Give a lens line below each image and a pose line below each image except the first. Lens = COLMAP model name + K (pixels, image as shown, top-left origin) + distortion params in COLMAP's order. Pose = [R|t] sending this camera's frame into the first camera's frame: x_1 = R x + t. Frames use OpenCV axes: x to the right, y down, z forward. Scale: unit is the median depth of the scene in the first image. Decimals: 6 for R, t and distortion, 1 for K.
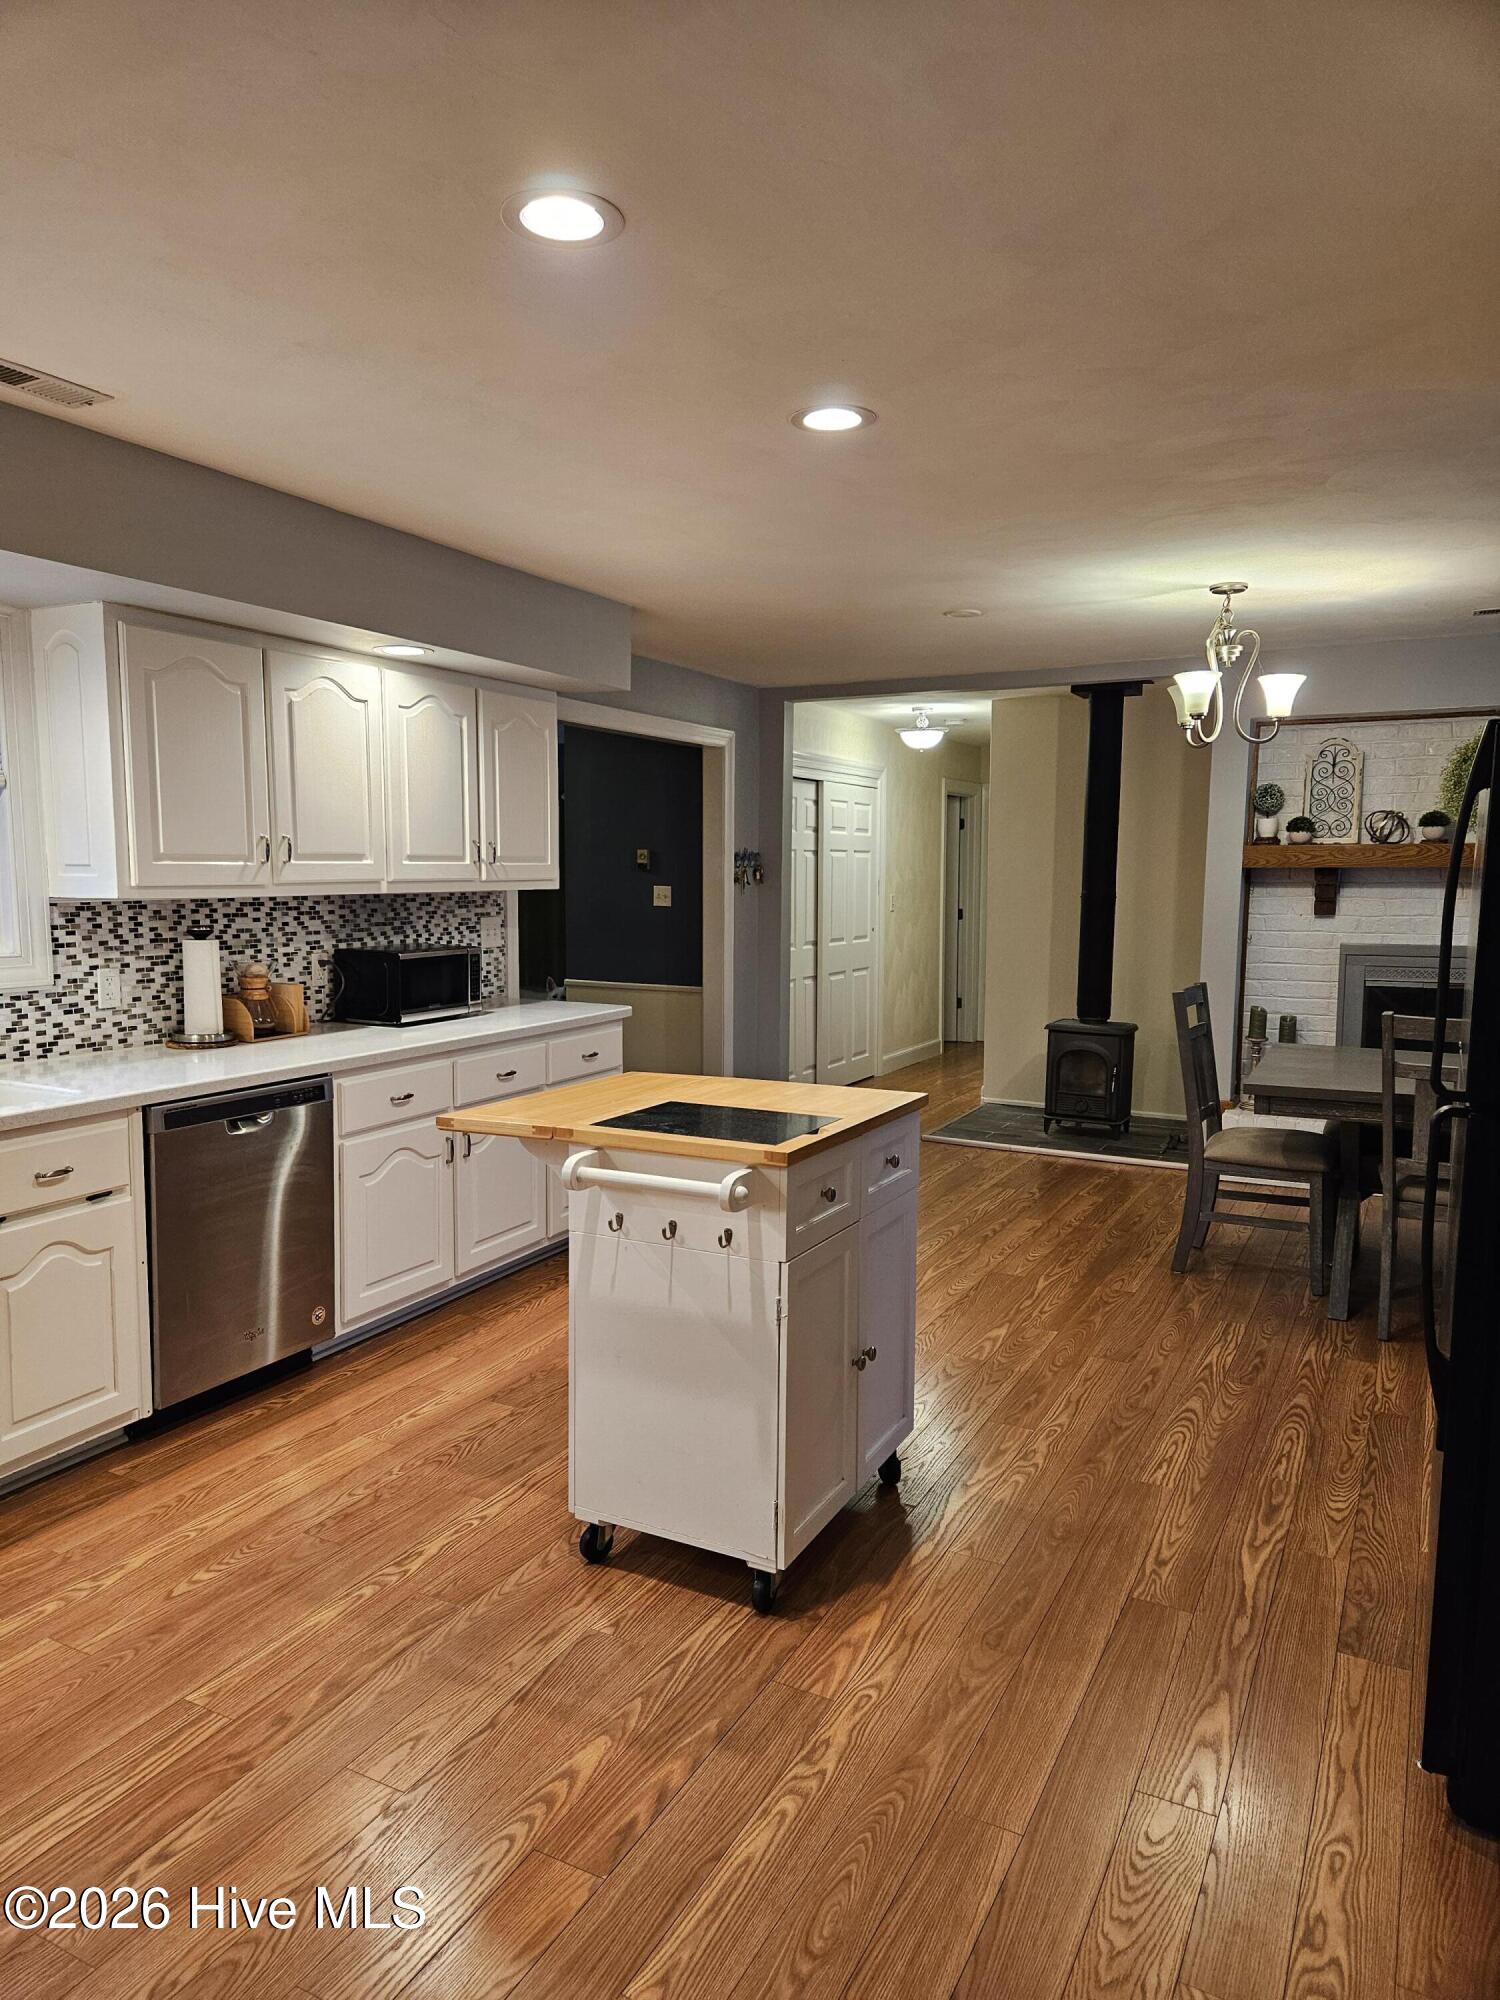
lens RADIAL K [[1318.5, 0, 741.8], [0, 1318.5, 991.9], [0, 0, 1]] dist [0.075696, -0.058333]
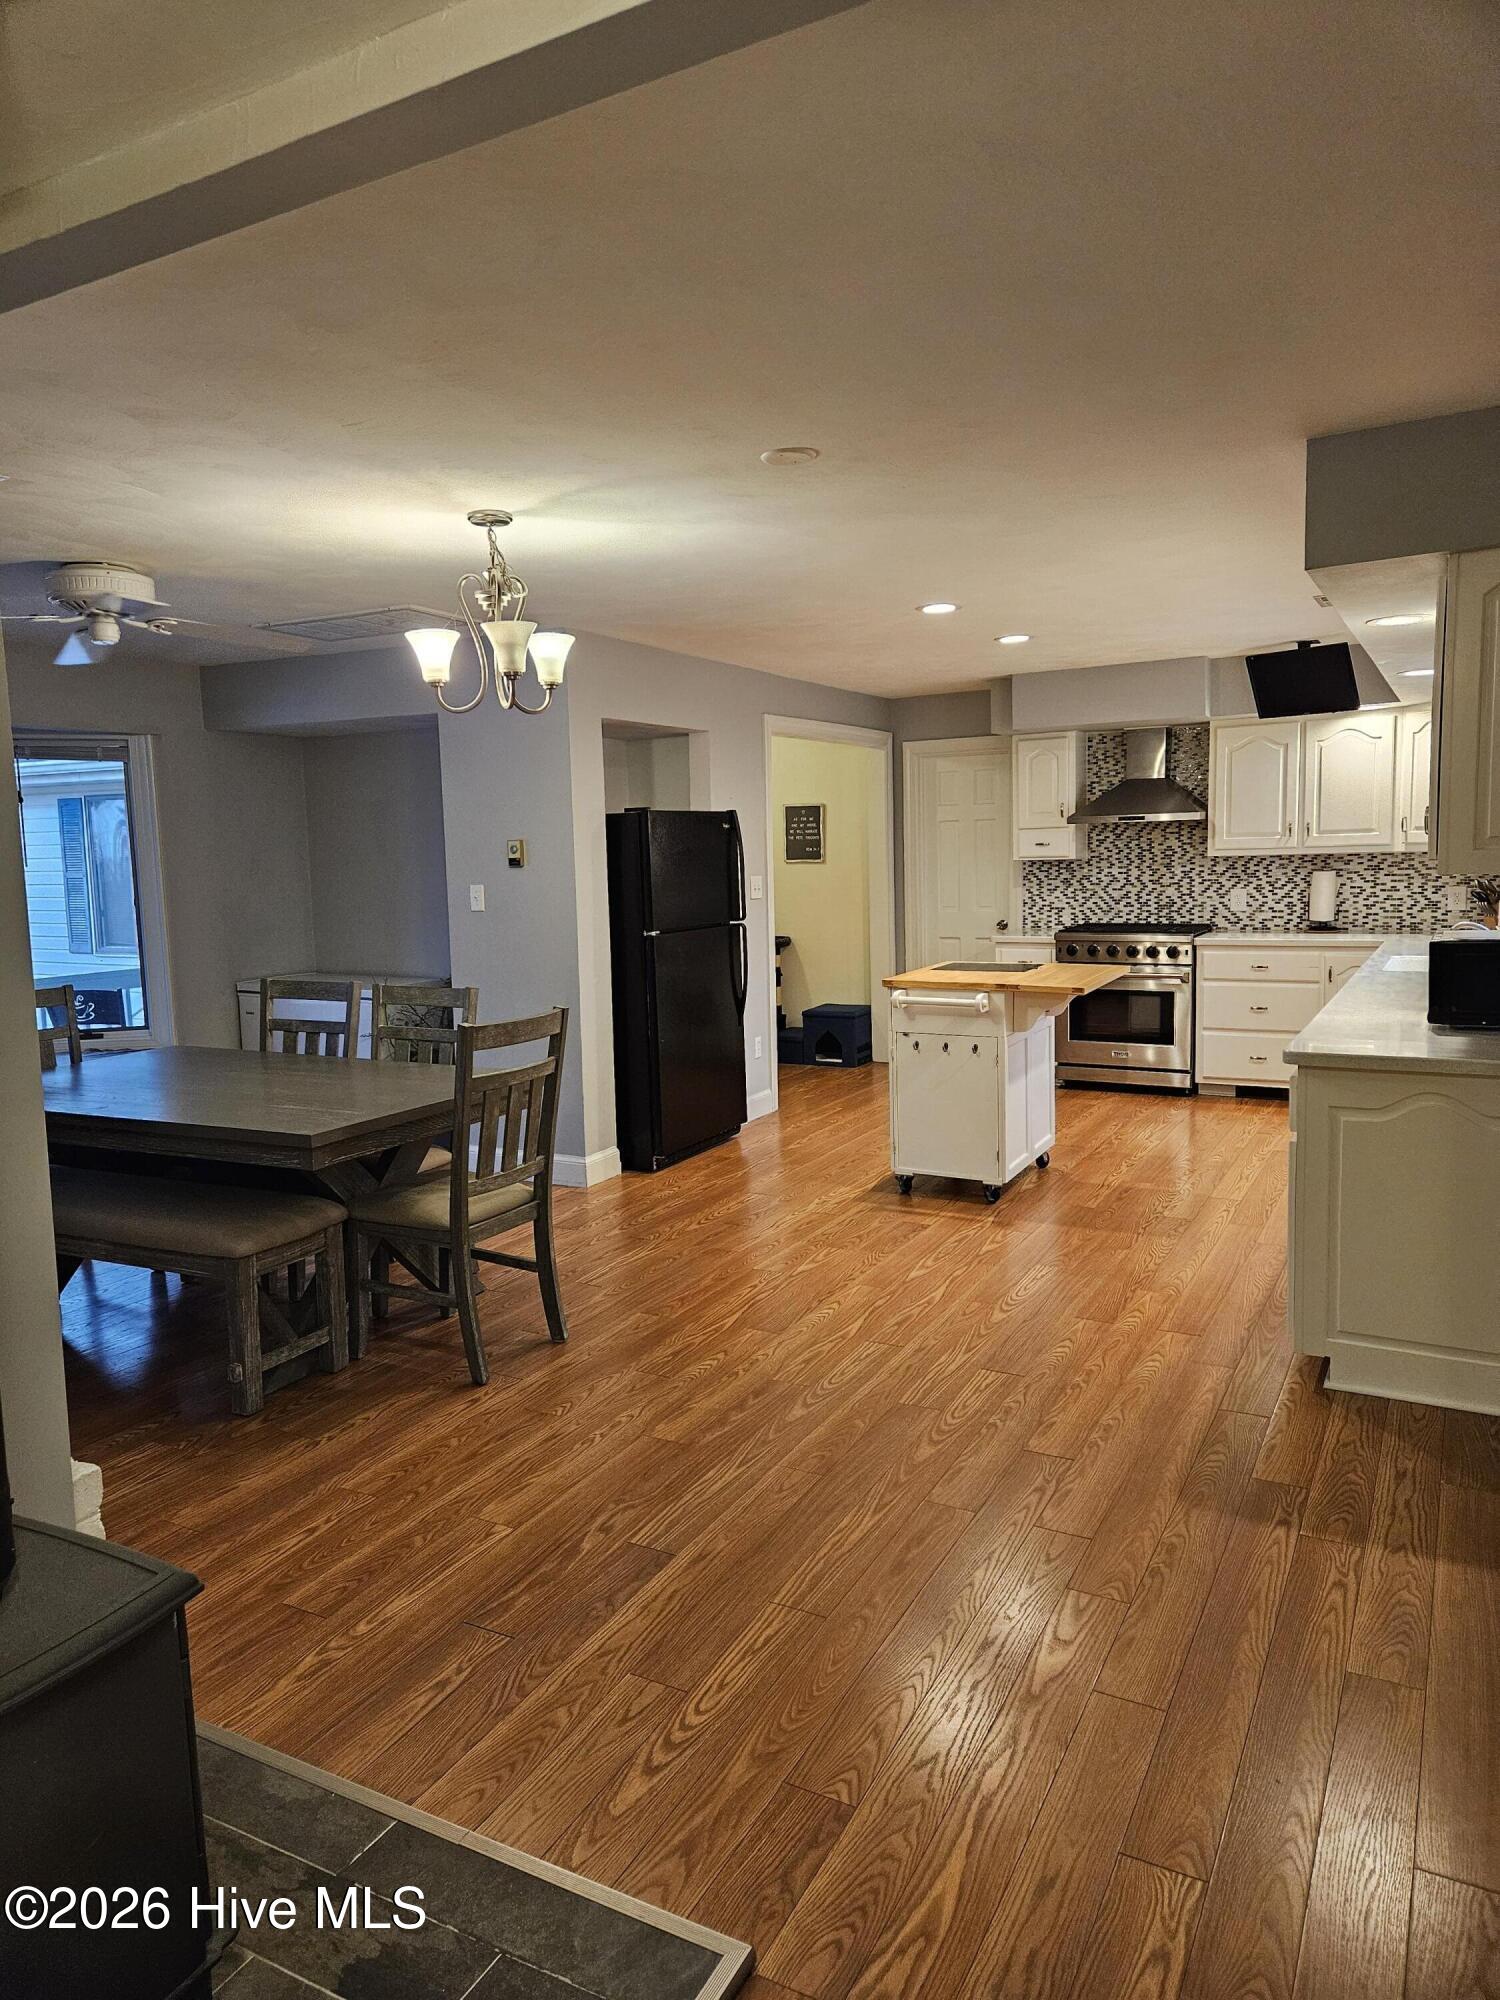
lens RADIAL K [[1342.1, 0, 723.3], [0, 1342.1, 999.1], [0, 0, 1]] dist [0.077358, -0.059122]
pose [[-0.999297, 0.018847, 0.032412, 0.220338], [0.025139, 0.978172, 0.206271, -0.202274], [-0.027817, 0.206941, -0.977958, 2.058788]]
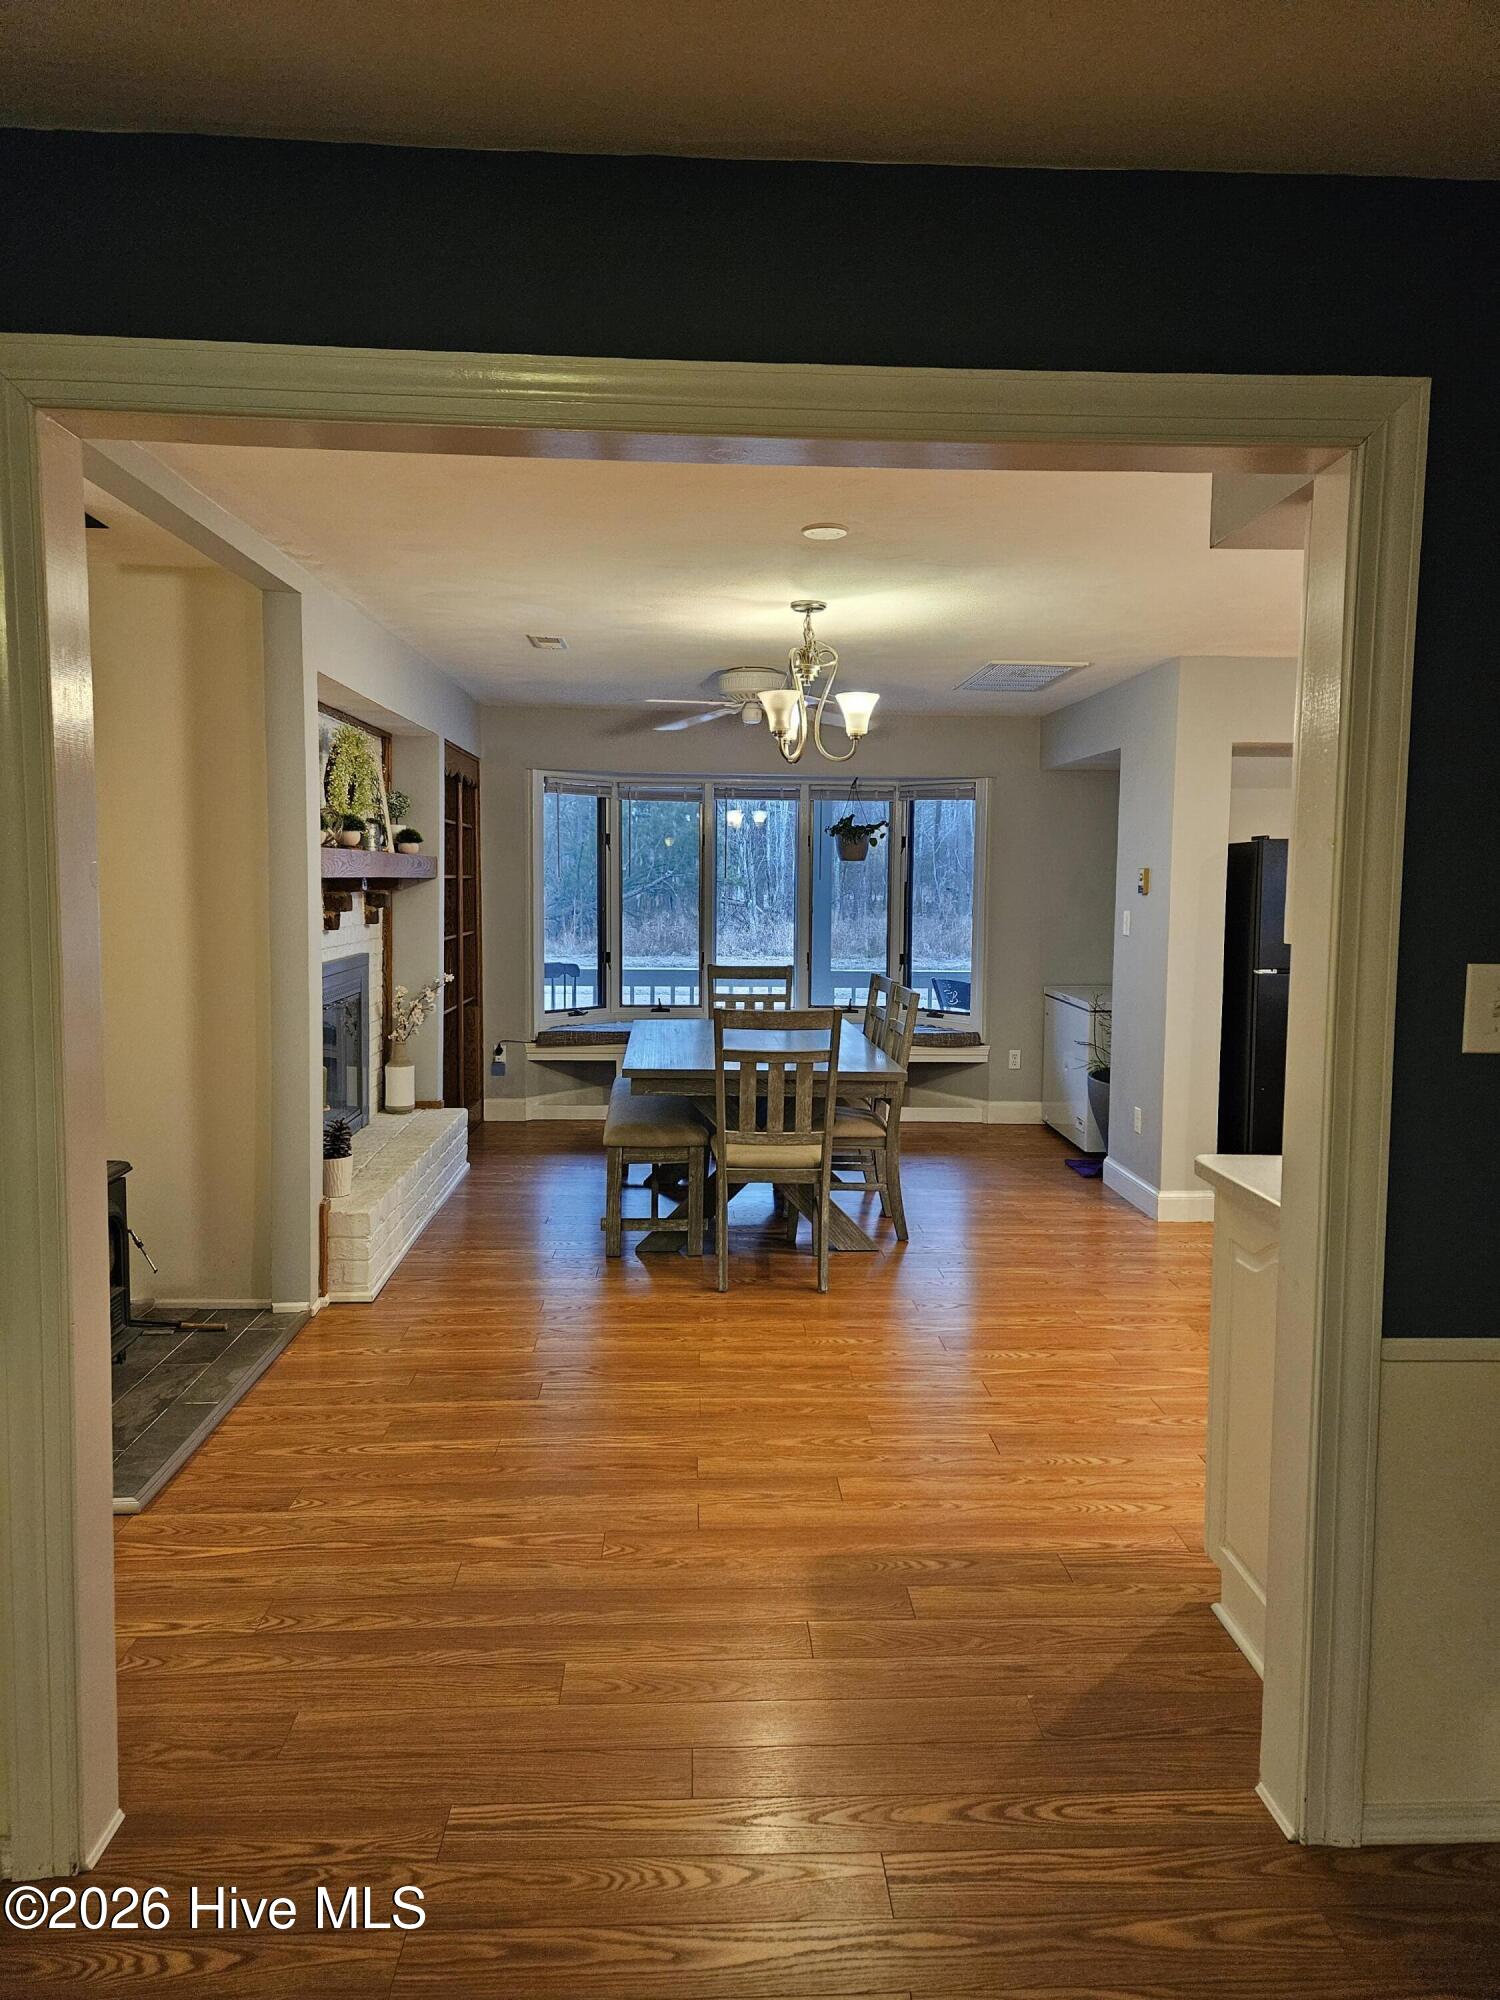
lens RADIAL K [[1318.5, 0, 741.8], [0, 1318.5, 991.9], [0, 0, 1]] dist [0.075696, -0.058333]
pose [[-0.501014, -0.087391, 0.861016, -0.545952], [0.065156, 0.988256, 0.138219, -0.173962], [-0.862983, 0.125350, -0.489436, 1.733282]]
